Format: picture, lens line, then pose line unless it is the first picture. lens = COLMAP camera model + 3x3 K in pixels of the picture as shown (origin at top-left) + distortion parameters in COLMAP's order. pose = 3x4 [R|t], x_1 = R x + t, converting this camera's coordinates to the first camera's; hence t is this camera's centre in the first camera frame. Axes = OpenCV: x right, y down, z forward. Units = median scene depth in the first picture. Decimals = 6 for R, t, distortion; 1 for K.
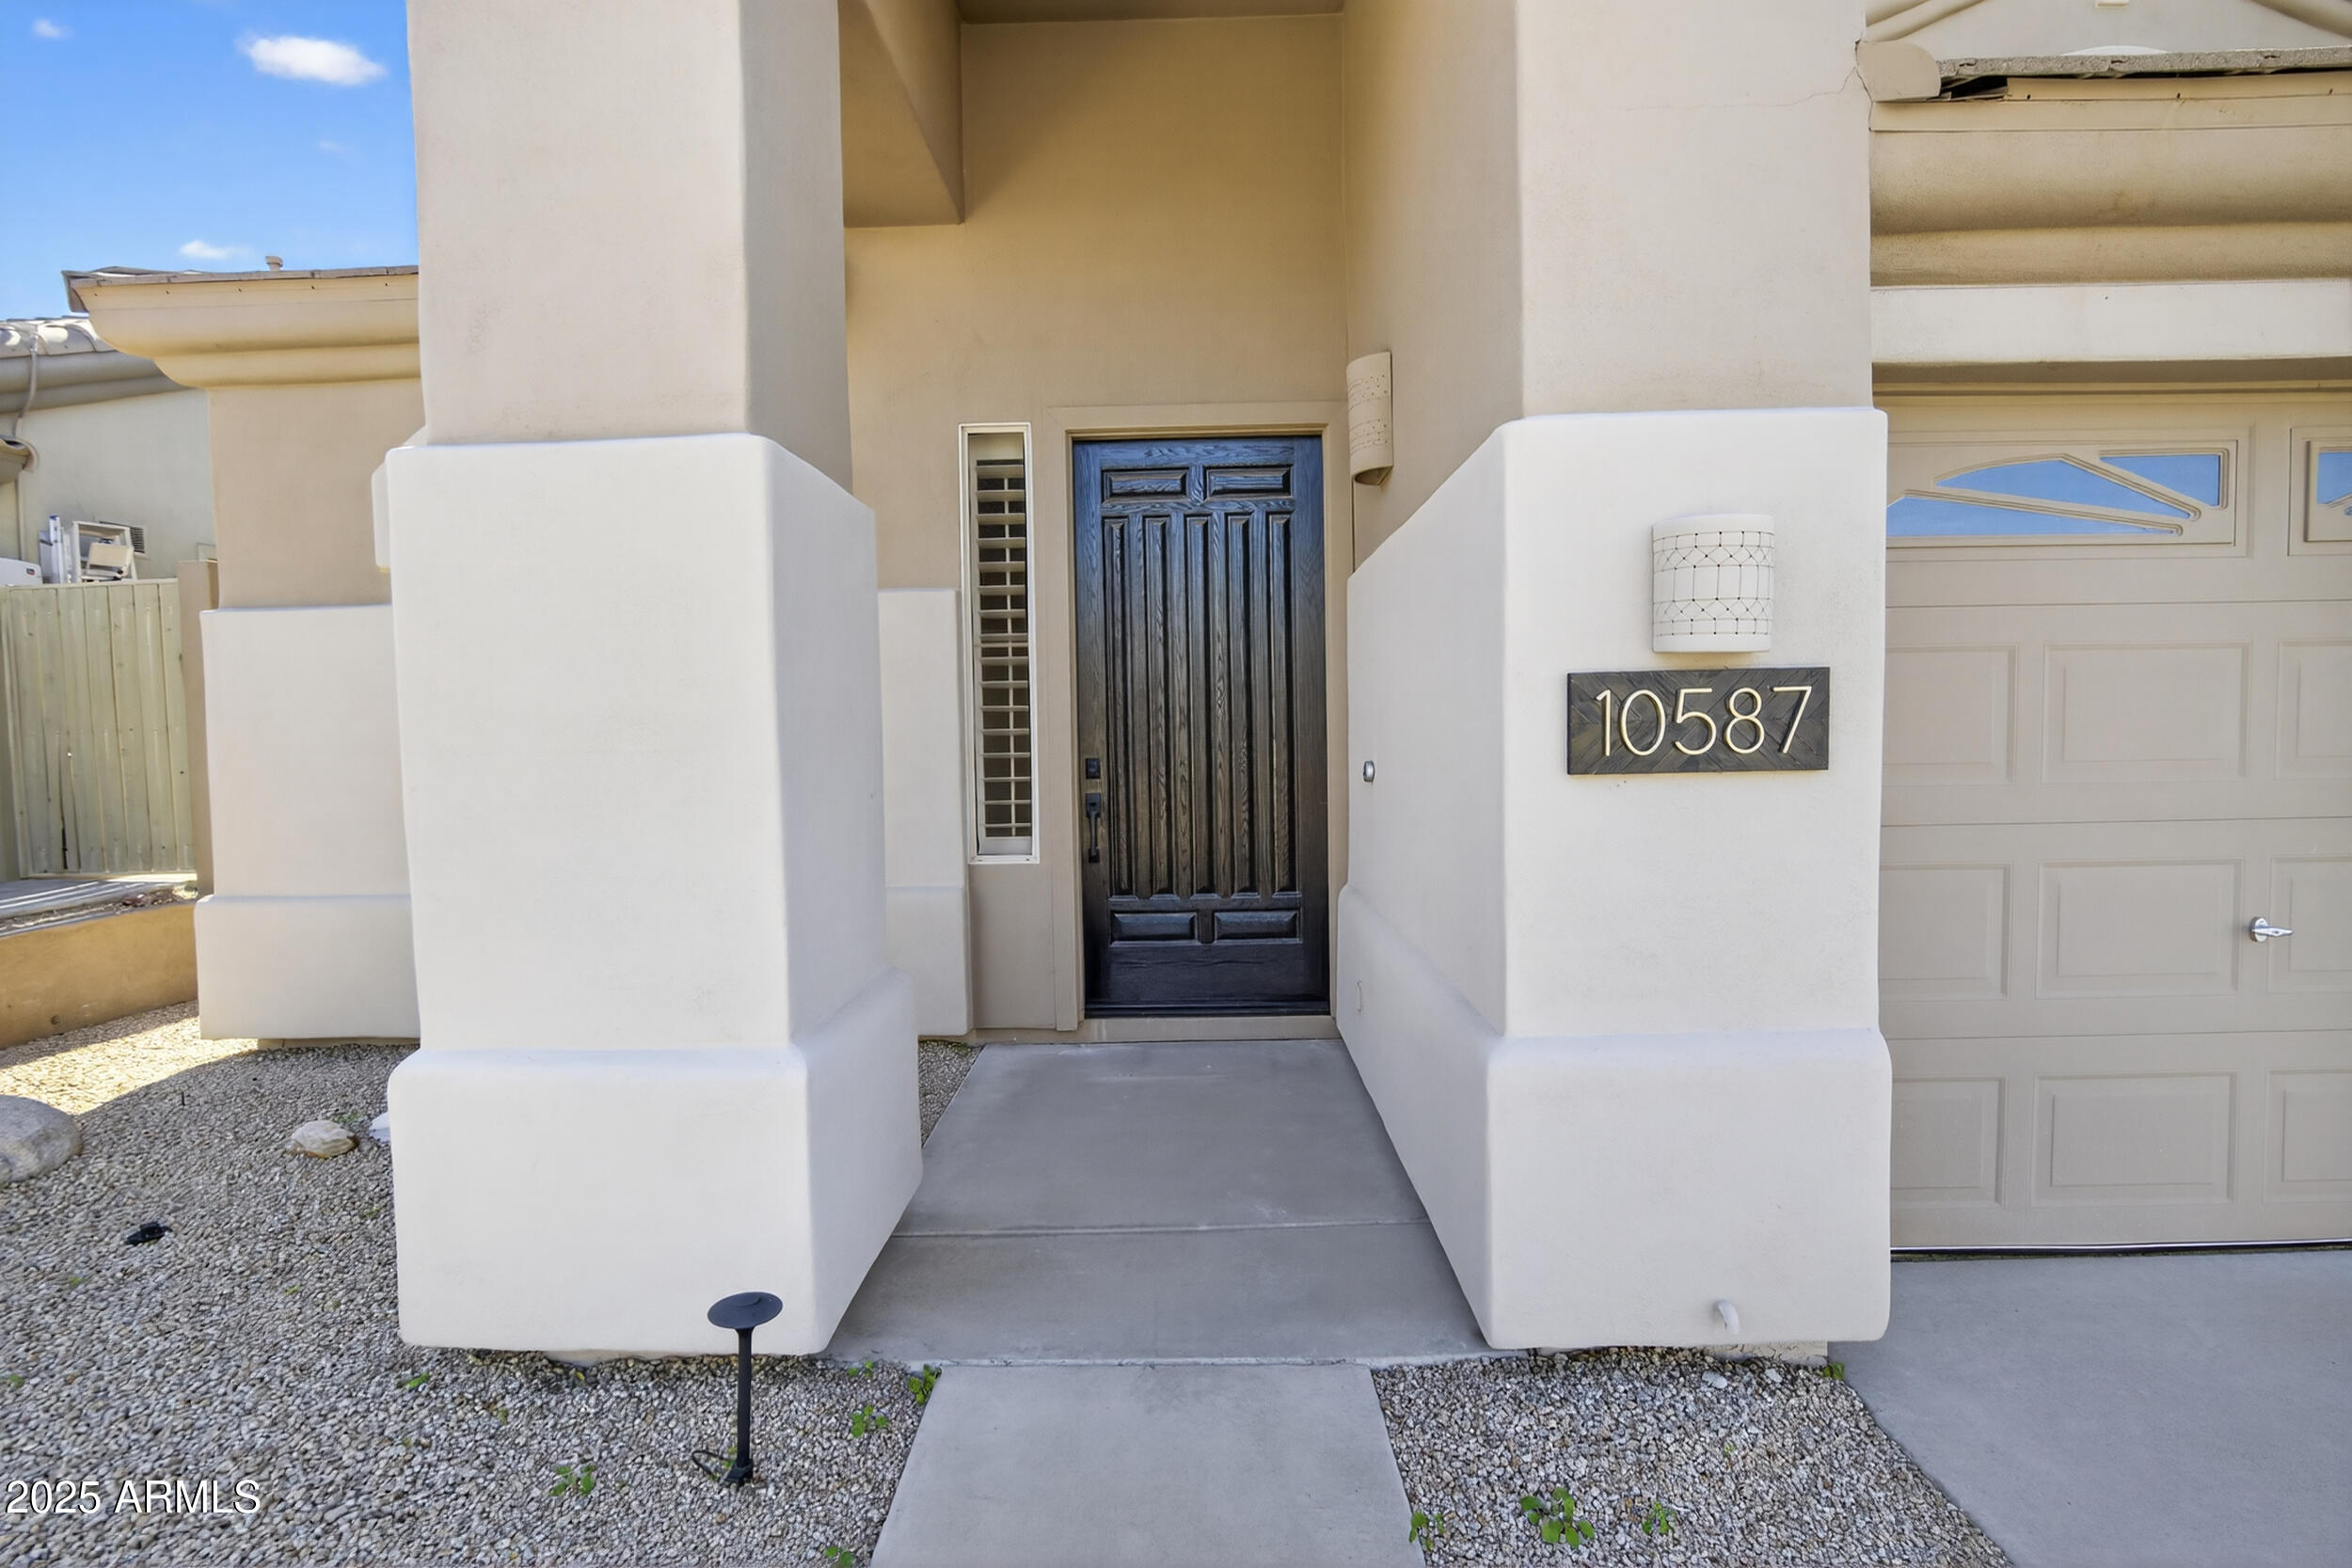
lens RADIAL K [[1105.8, 0, 1176.6], [0, 1105.8, 796.0], [0, 0, 1]] dist [-0.040130, 0.008505]
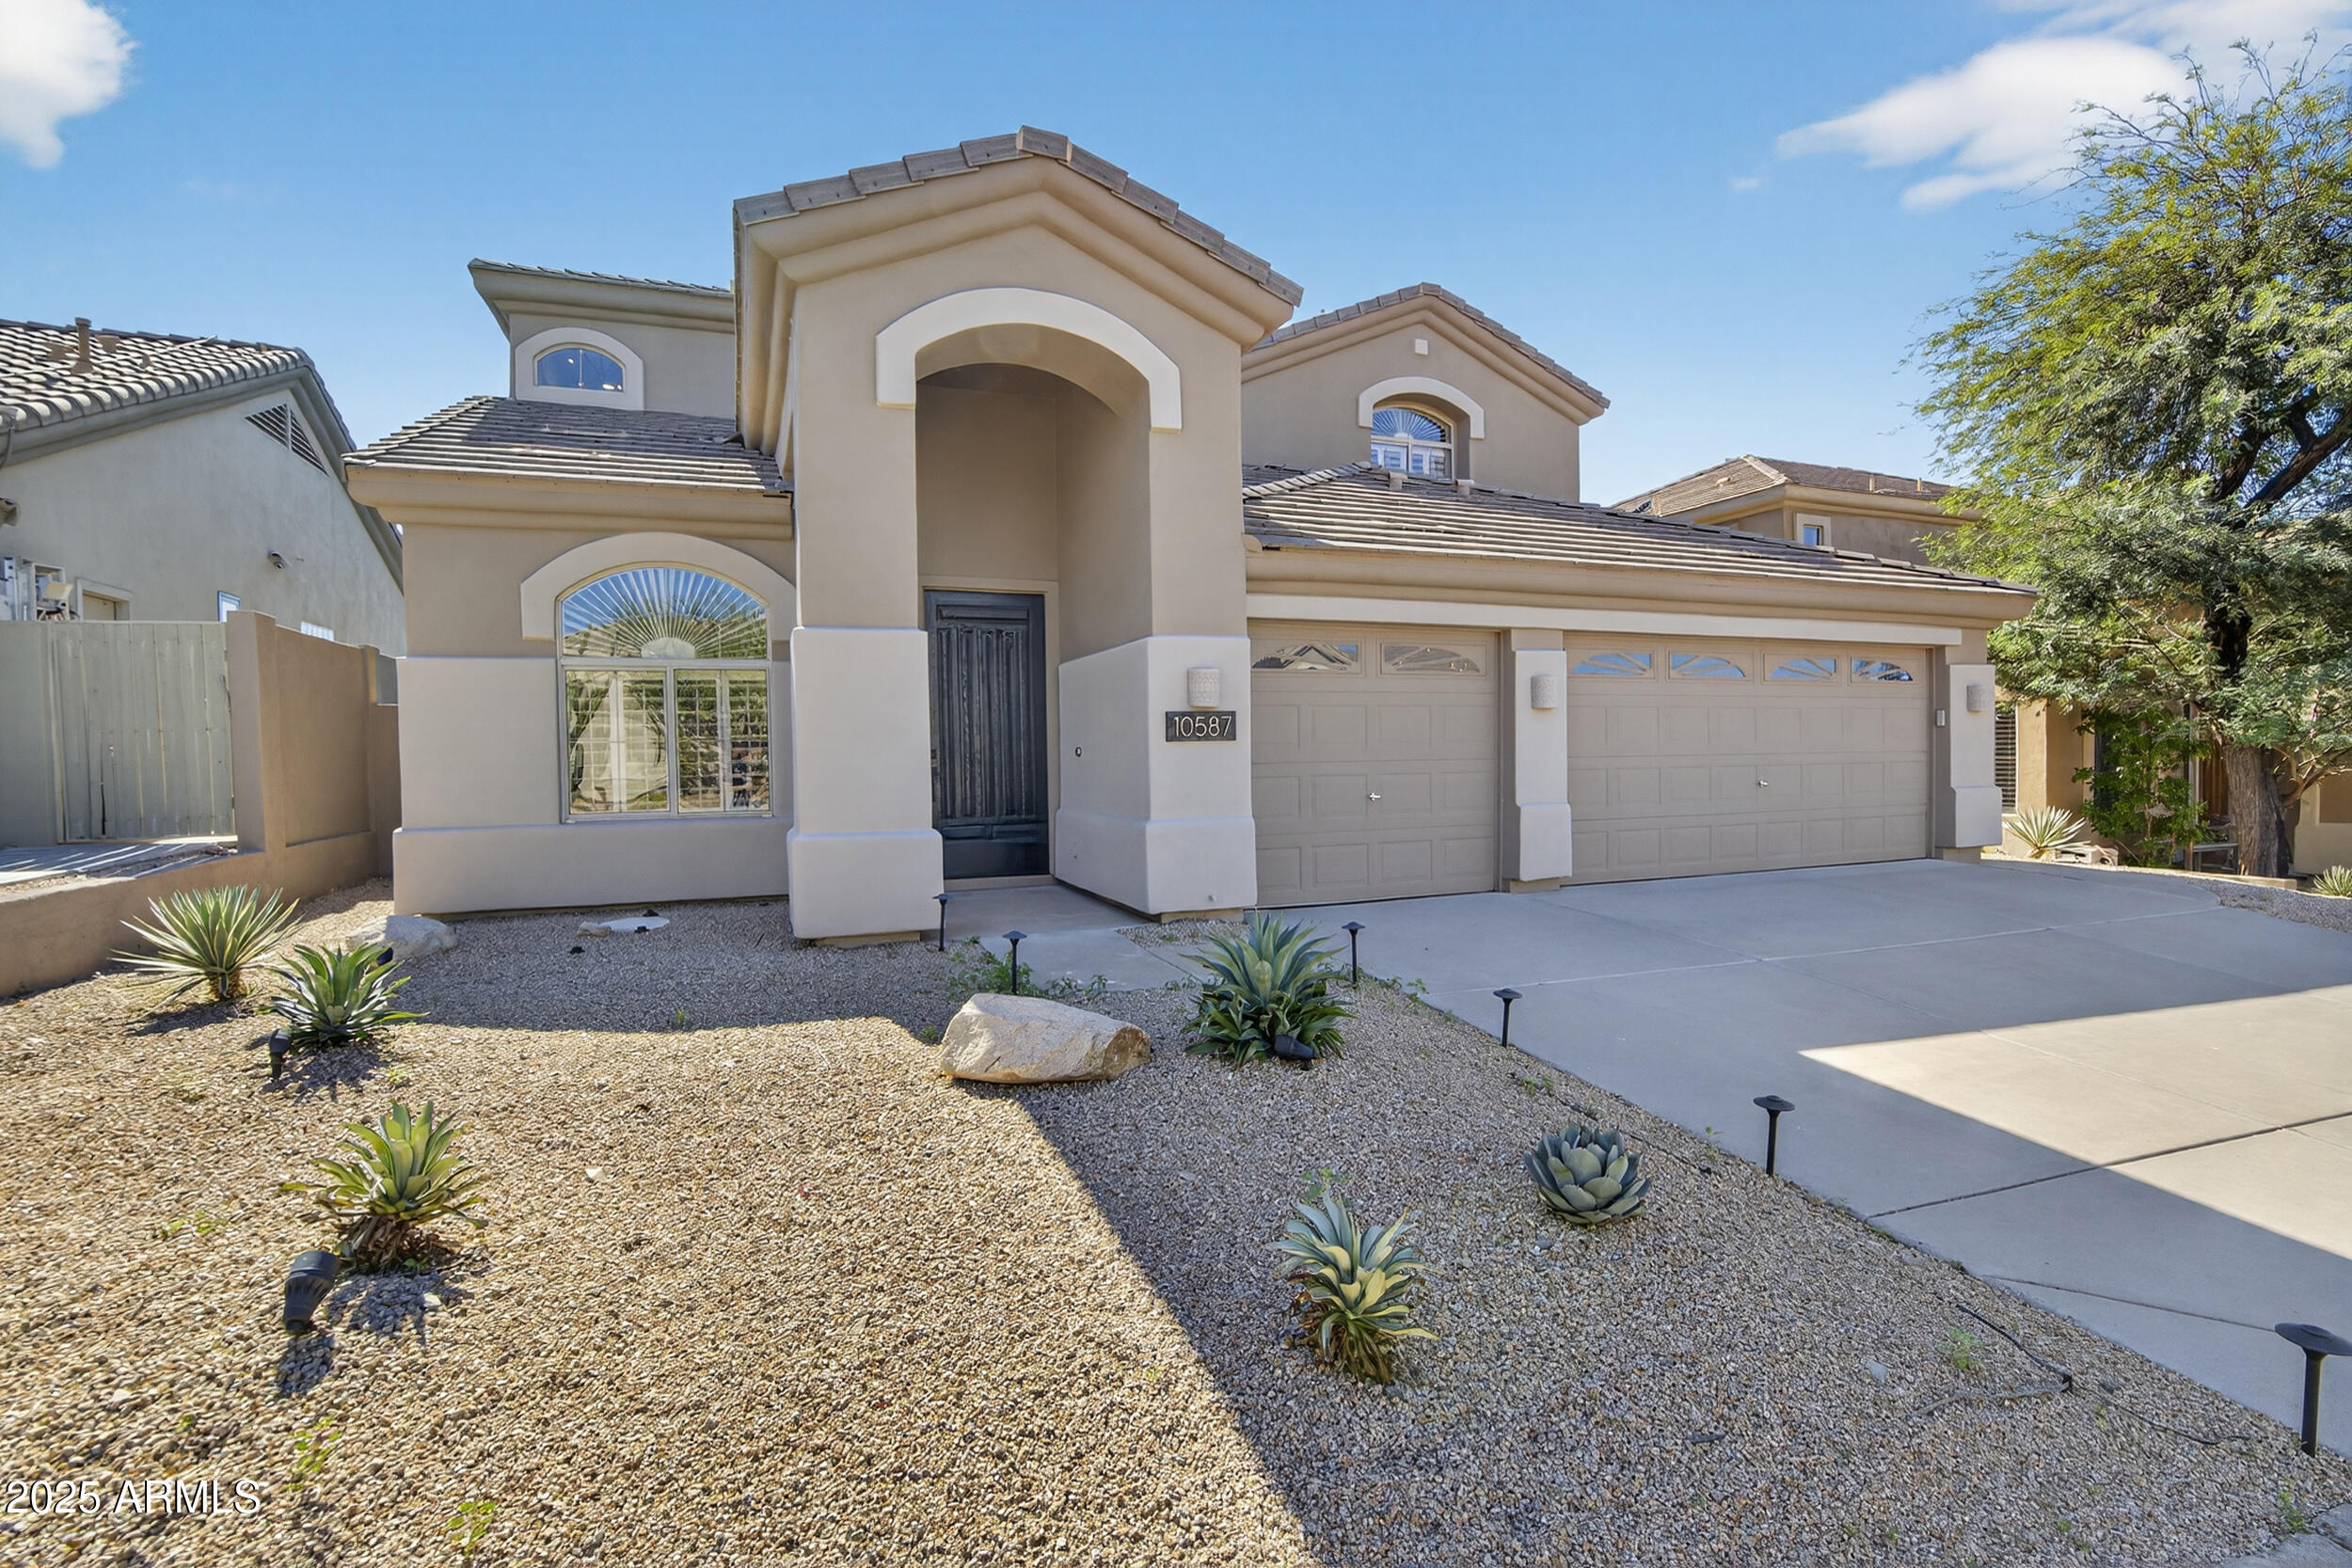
lens RADIAL K [[1105.8, 0, 1181.3], [0, 1105.8, 807.6], [0, 0, 1]] dist [-0.040130, 0.008505]
pose [[0.923157, -0.011962, 0.384237, -0.438781], [0.019166, 0.999705, -0.014925, 0.113533], [-0.383945, 0.021142, 0.923114, -1.037591]]
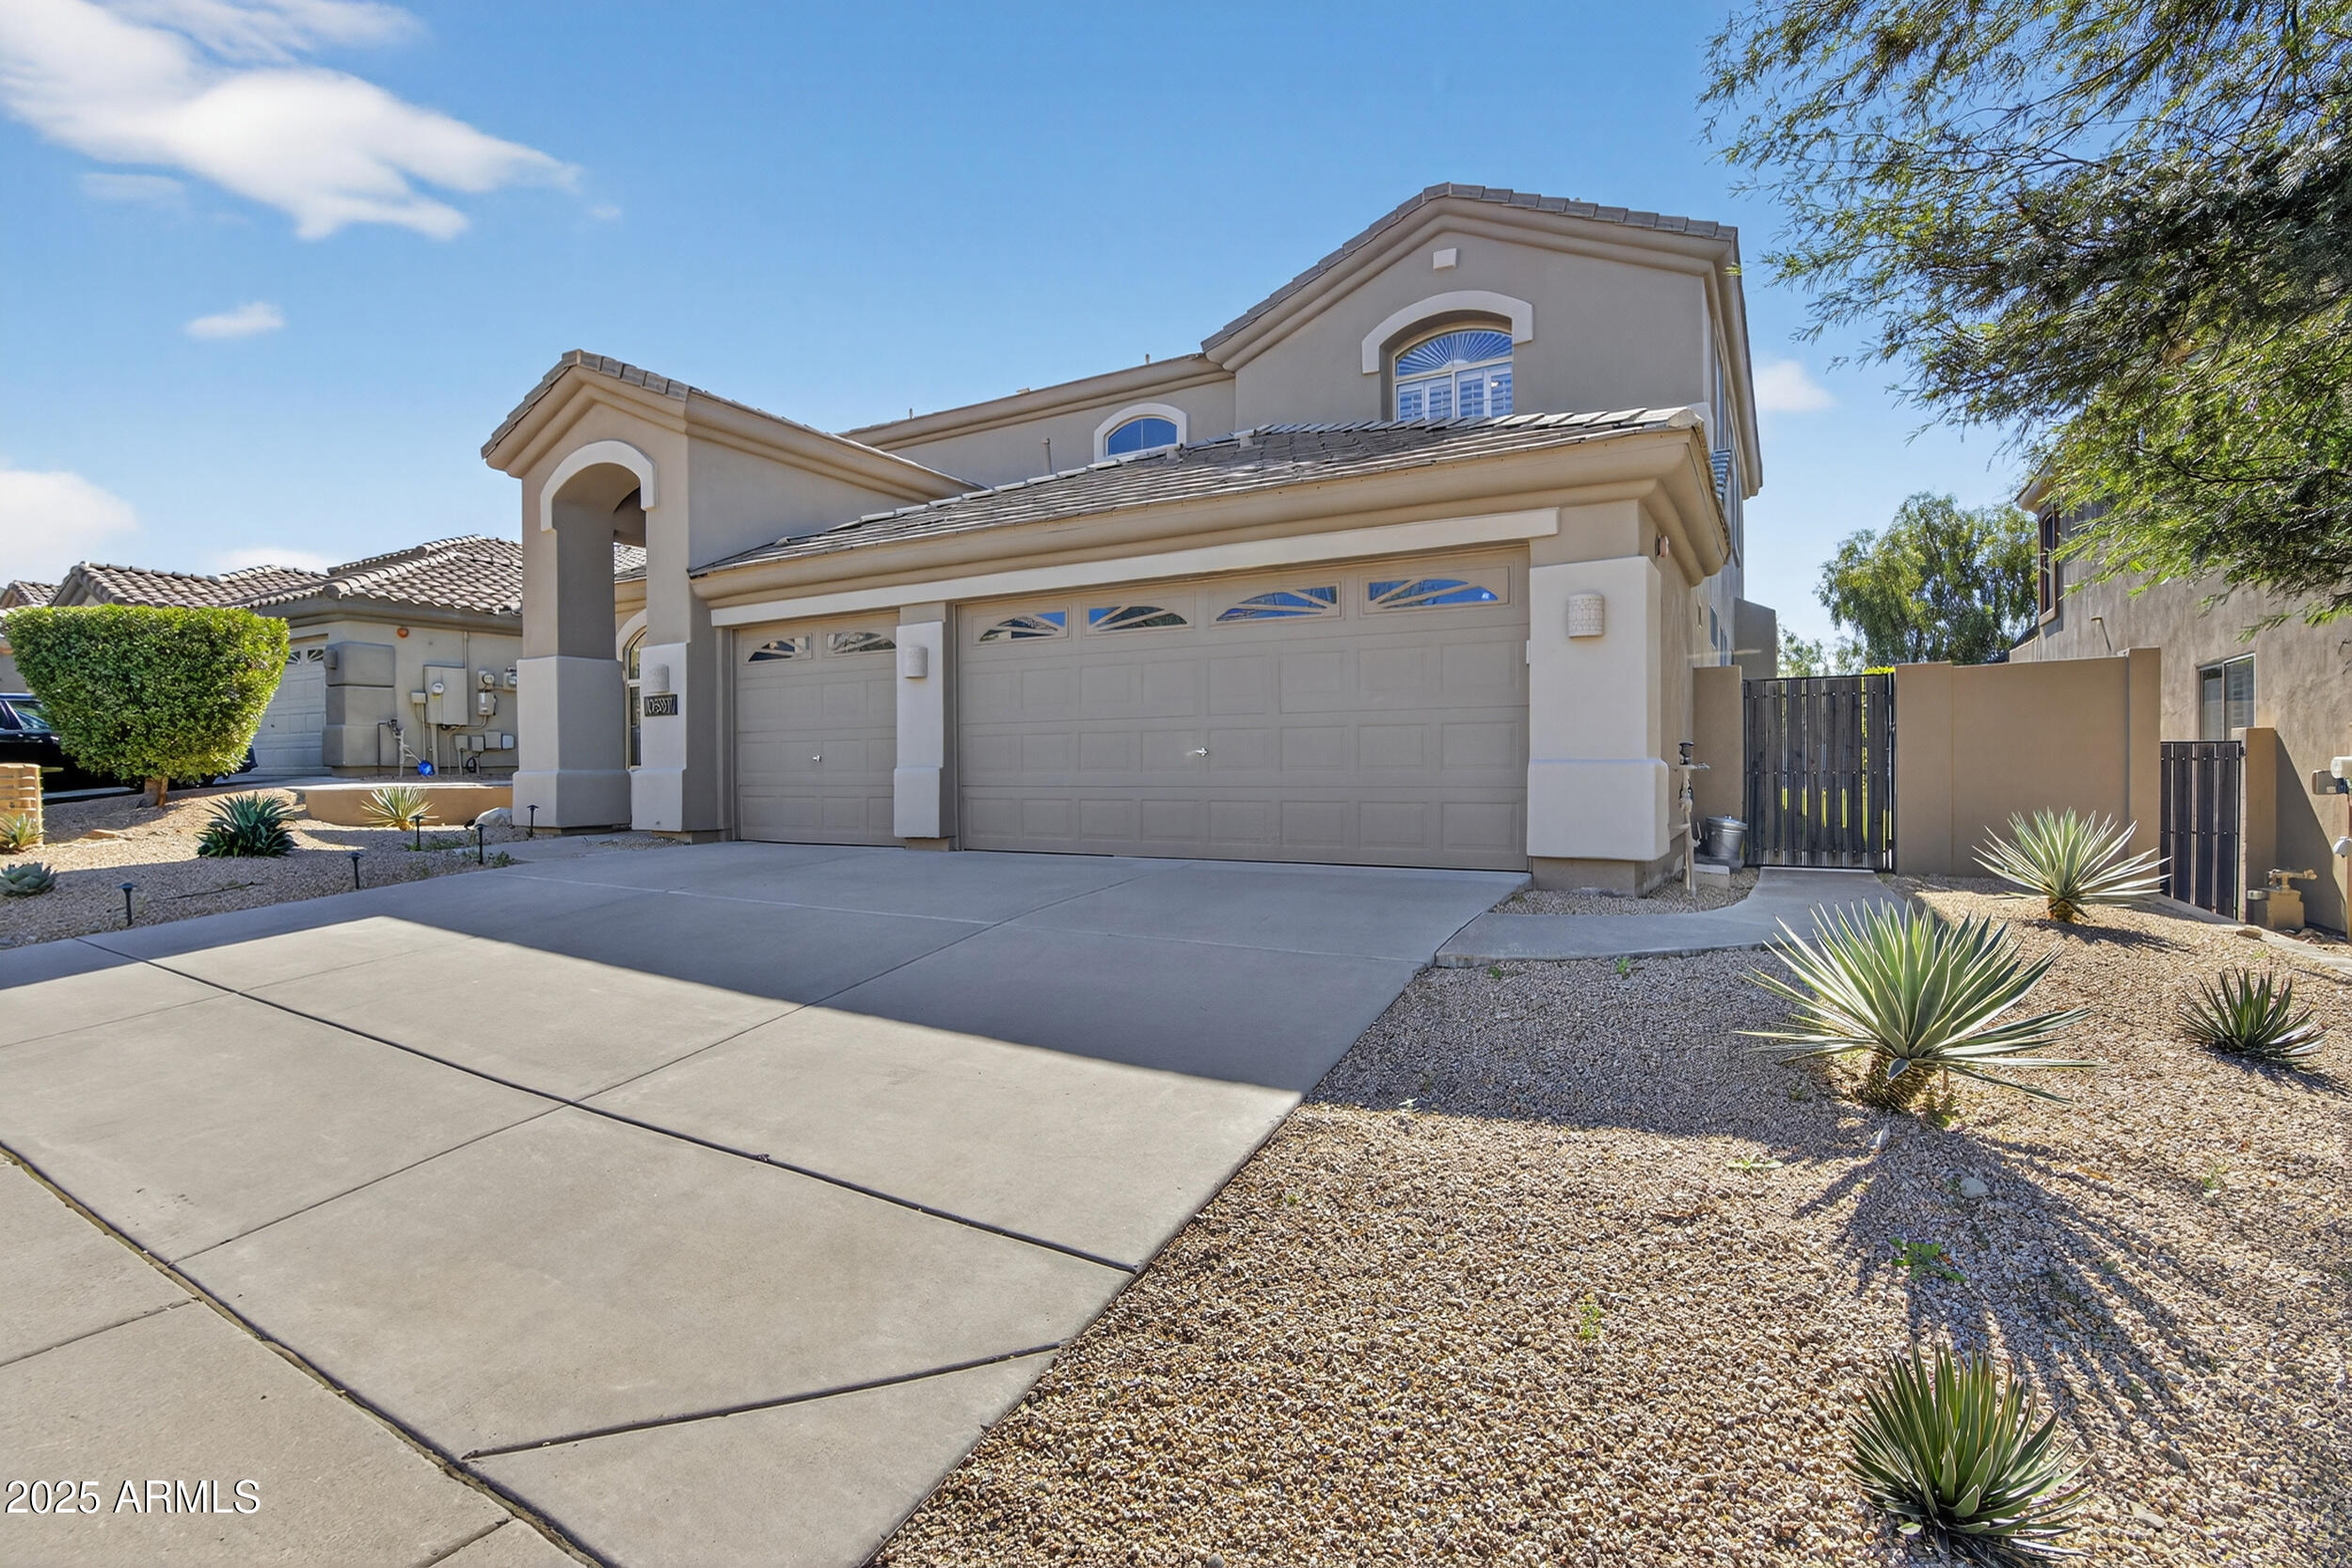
lens RADIAL K [[1105.8, 0, 1193.3], [0, 1105.8, 802.0], [0, 0, 1]] dist [-0.040130, 0.008505]
pose [[0.875504, 0.028123, -0.482391, 2.416527], [-0.038908, 0.999166, -0.012365, 0.162448], [0.481641, 0.029594, 0.875869, -1.059336]]
